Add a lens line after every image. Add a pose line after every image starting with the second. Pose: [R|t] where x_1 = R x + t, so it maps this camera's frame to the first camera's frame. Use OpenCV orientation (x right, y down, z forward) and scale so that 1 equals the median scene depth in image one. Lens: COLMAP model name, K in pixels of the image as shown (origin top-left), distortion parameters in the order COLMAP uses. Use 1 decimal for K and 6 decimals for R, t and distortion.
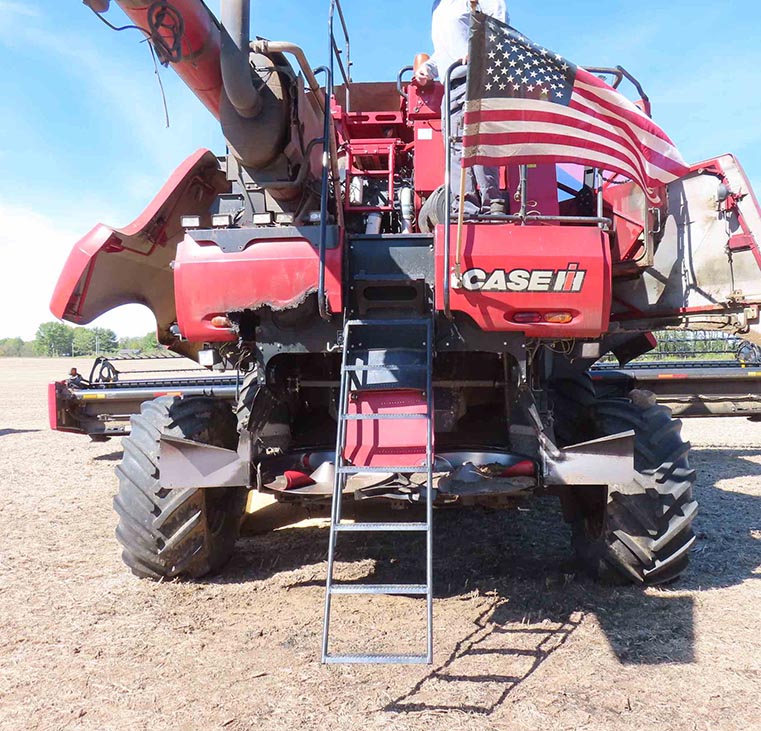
lens RADIAL K [[728.1, 0, 380.5], [0, 728.1, 371.4], [0, 0, 1]] dist [0.006065, -0.000290]
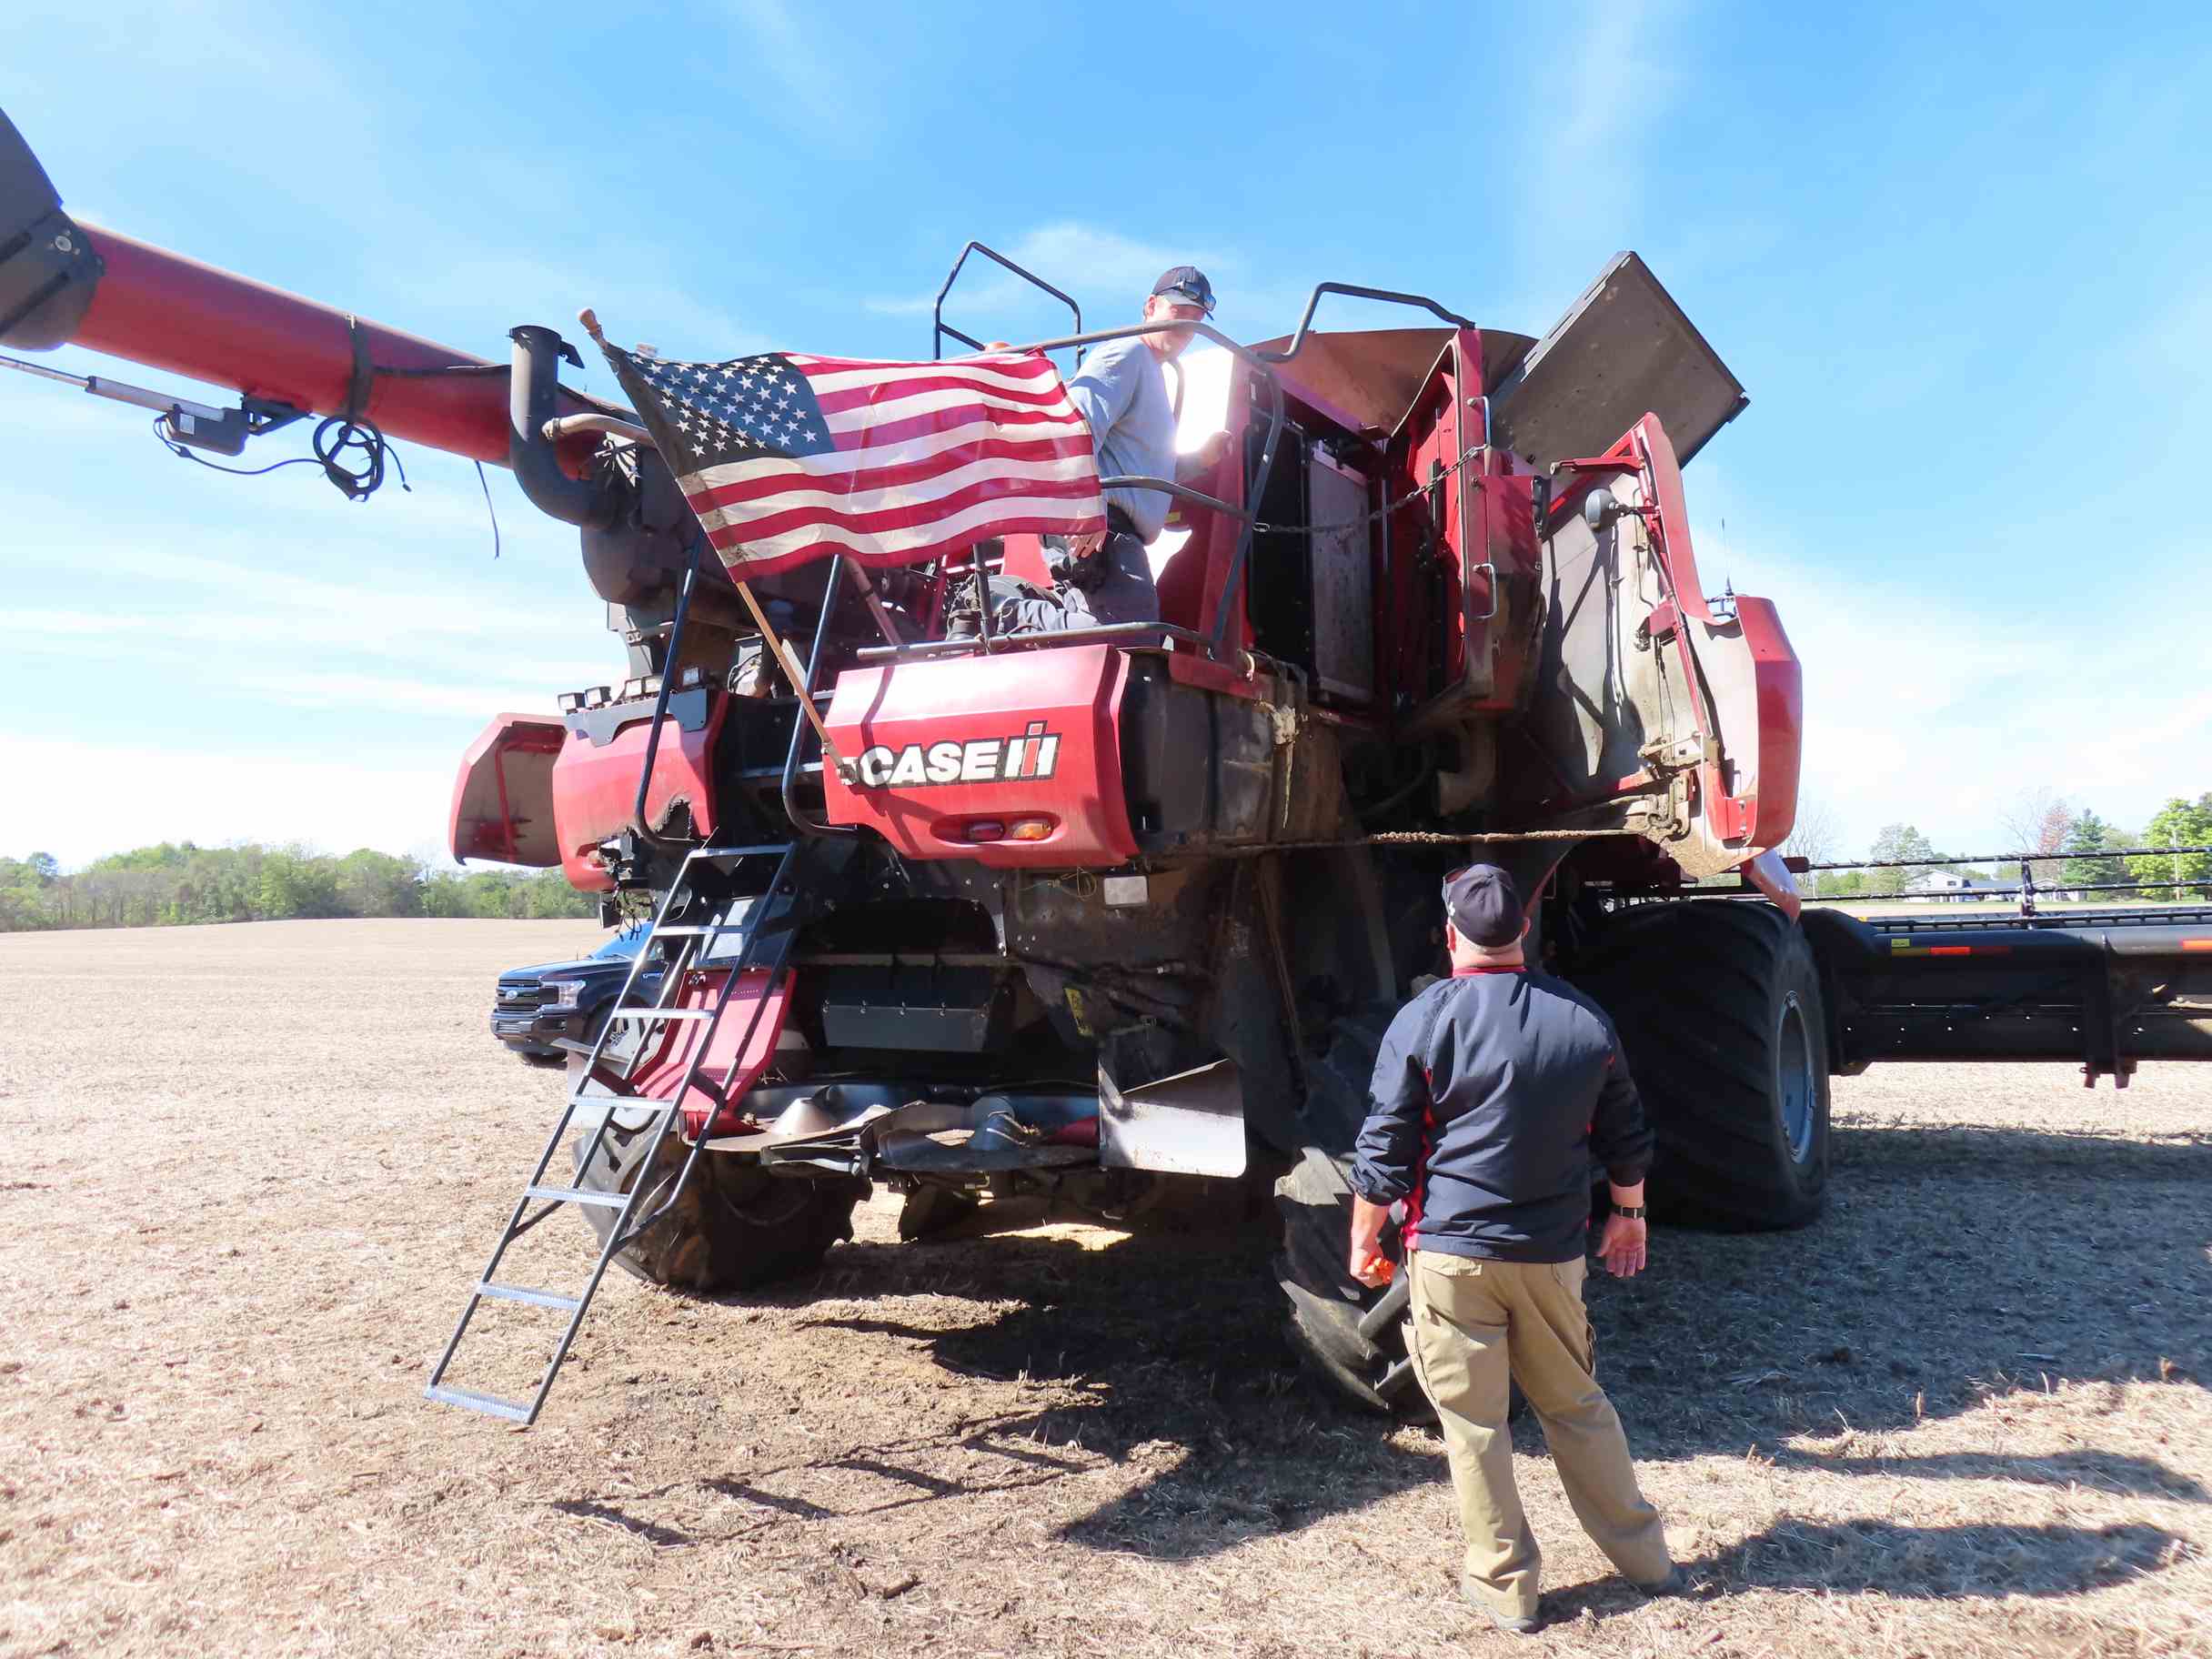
lens RADIAL K [[1587.8, 0, 1106.0], [0, 1587.8, 829.5], [0, 0, 1]] dist [-0.008804, 0.004995]
pose [[0.844644, -0.040562, -0.533789, 0.895333], [0.003873, 0.997562, -0.069675, 0.004027], [0.535314, 0.056783, 0.842742, 0.094892]]
